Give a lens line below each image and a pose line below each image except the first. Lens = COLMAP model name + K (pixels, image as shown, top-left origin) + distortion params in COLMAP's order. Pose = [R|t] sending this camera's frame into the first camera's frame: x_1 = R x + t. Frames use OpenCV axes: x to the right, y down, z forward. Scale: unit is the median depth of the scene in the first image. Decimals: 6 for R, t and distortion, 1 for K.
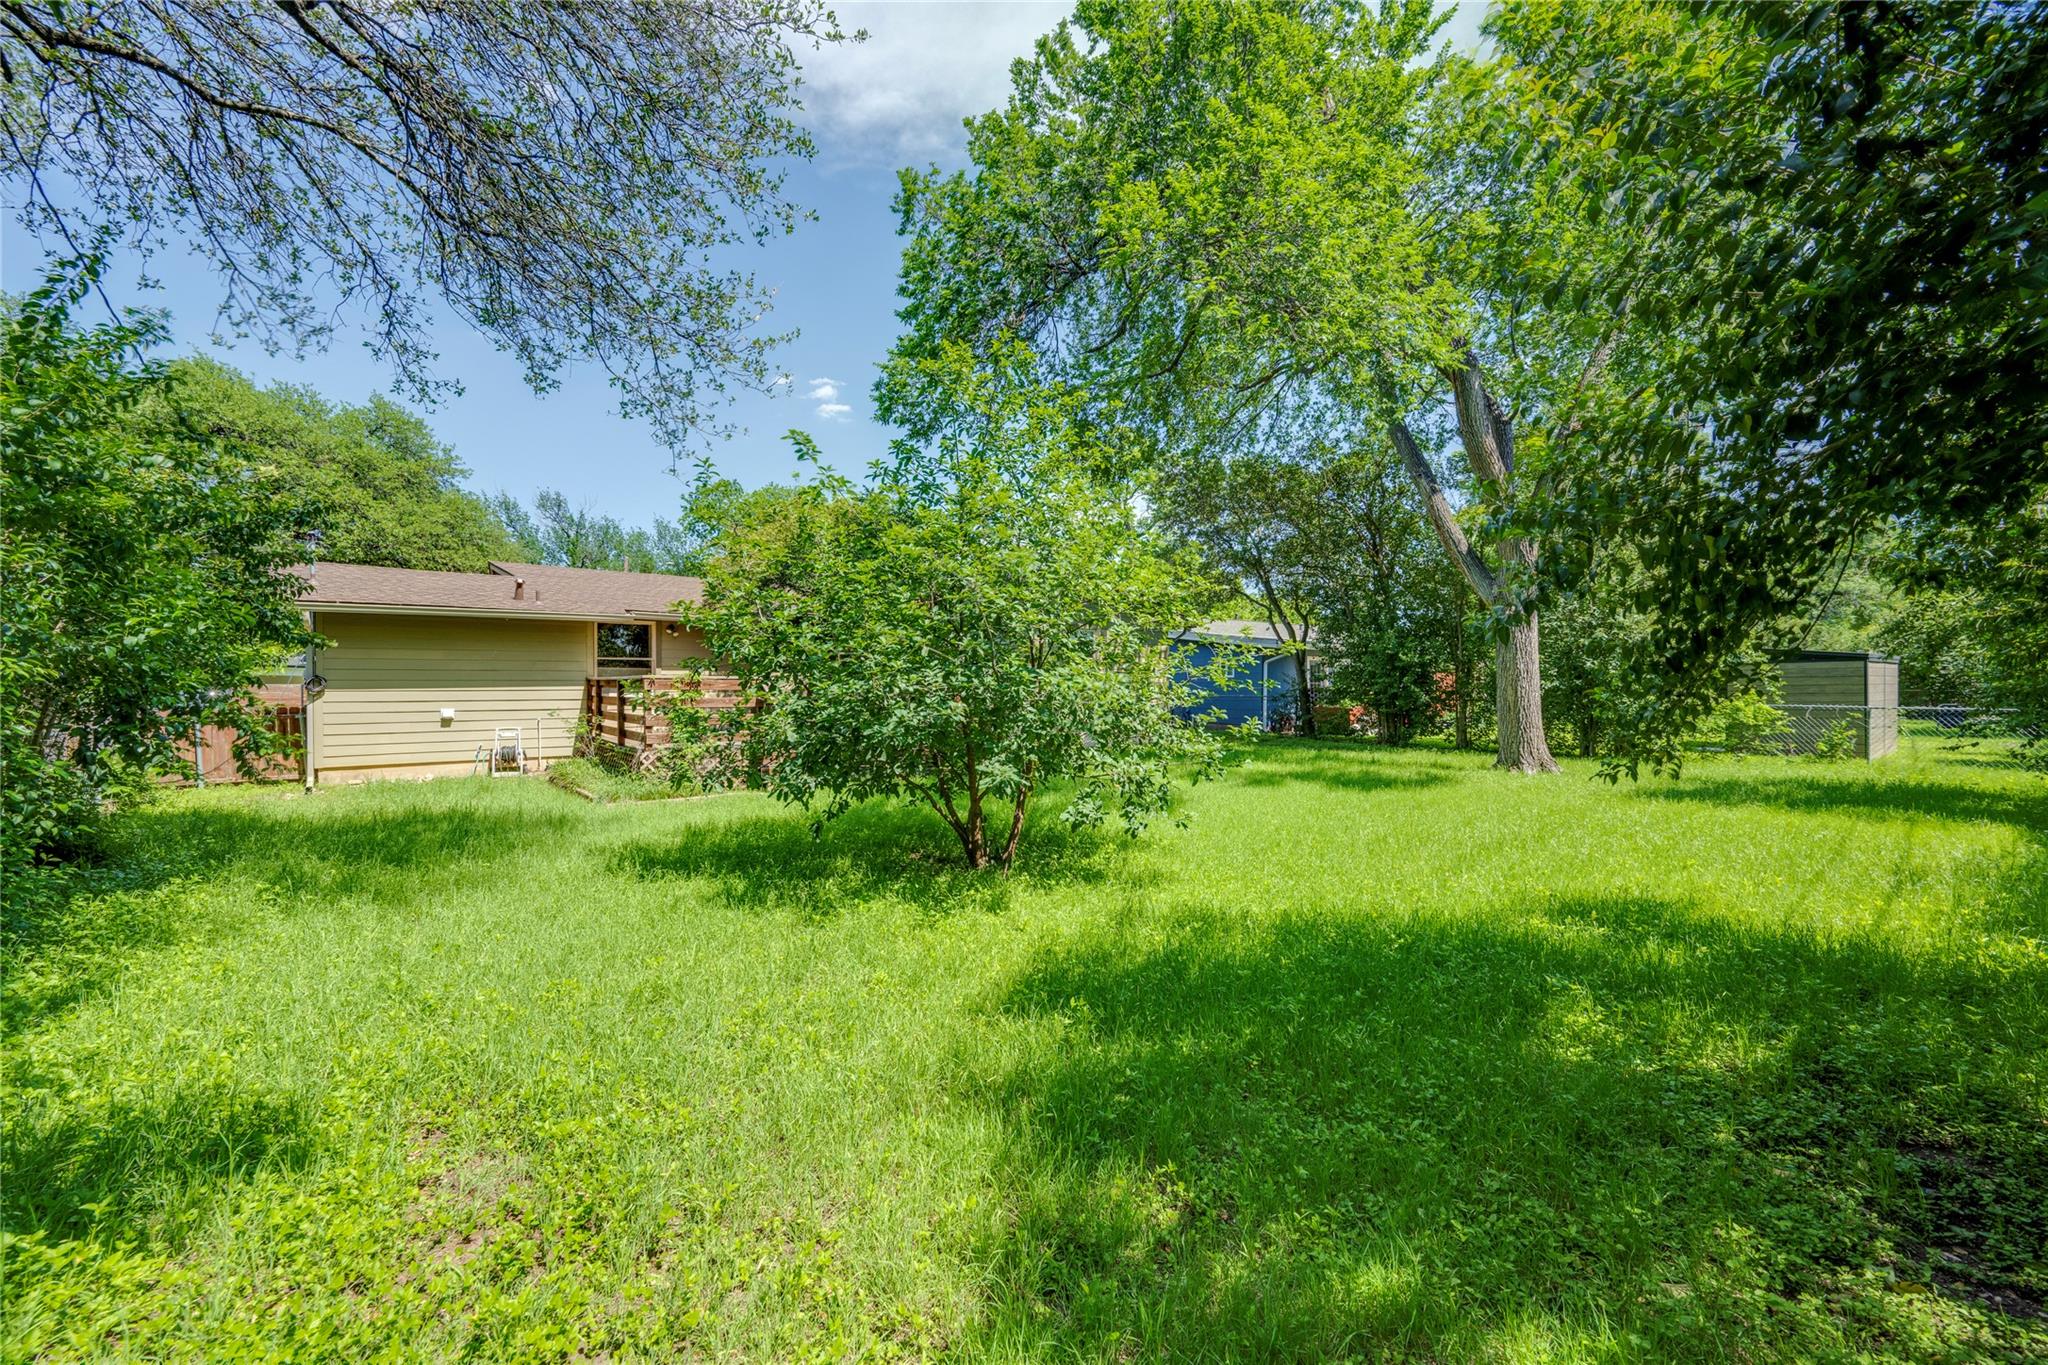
lens RADIAL K [[823.4, 0, 1011.8], [0, 823.4, 682.1], [0, 0, 1]] dist [0.012734, -0.000519]
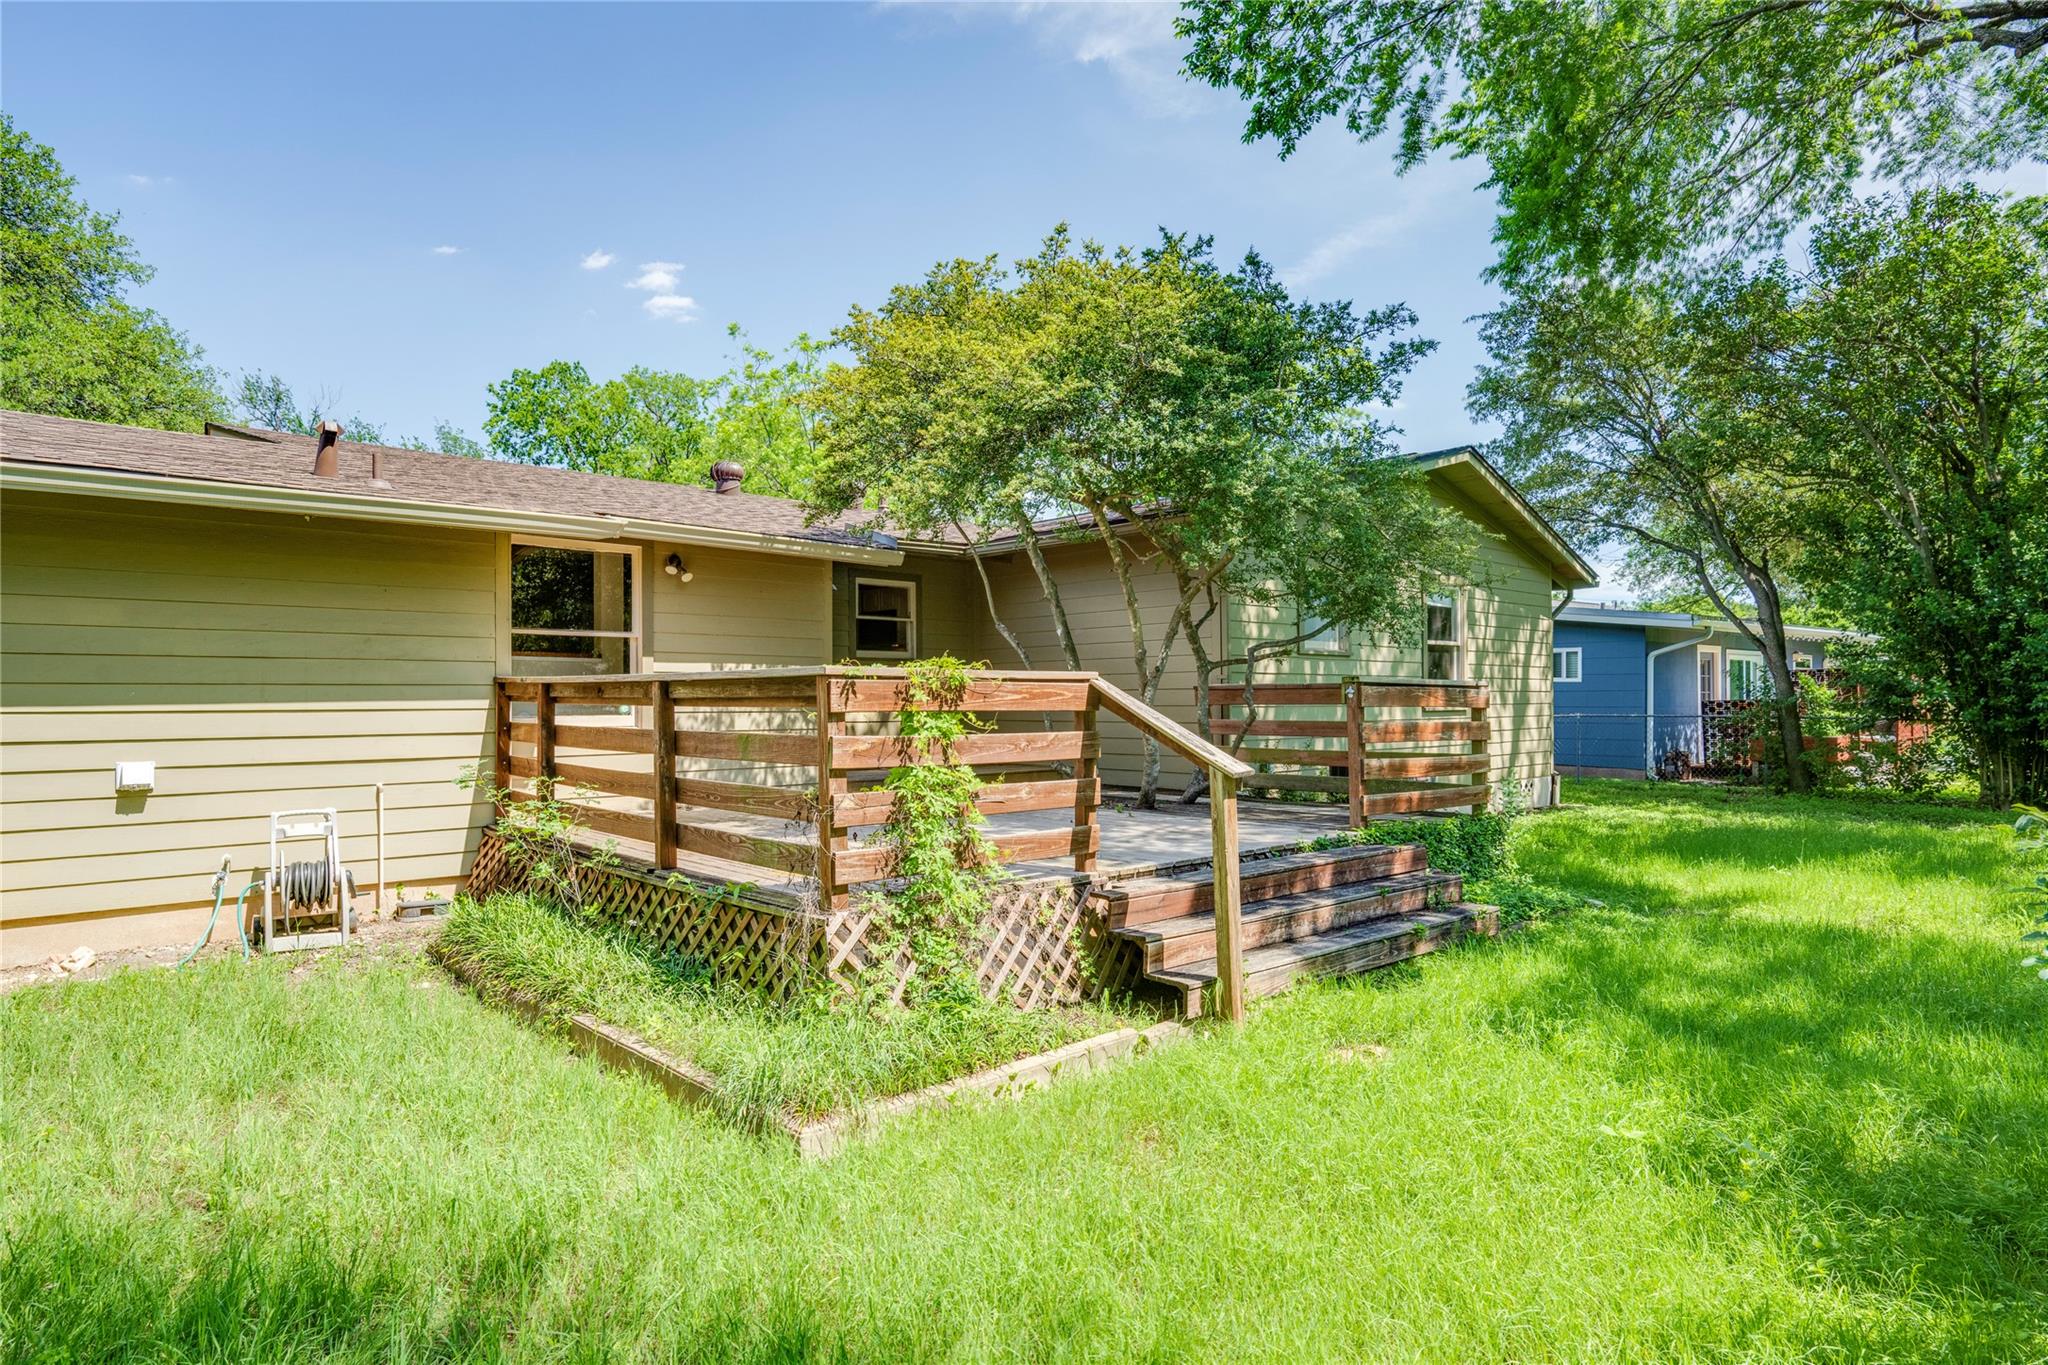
lens RADIAL K [[1199.2, 0, 1034.5], [0, 1199.2, 678.6], [0, 0, 1]] dist [0.016707, -0.005744]
pose [[0.997207, 0.001321, 0.074669, -0.301071], [-0.000479, 0.999936, -0.011293, 0.001541], [-0.074679, 0.011226, 0.997144, 0.405573]]
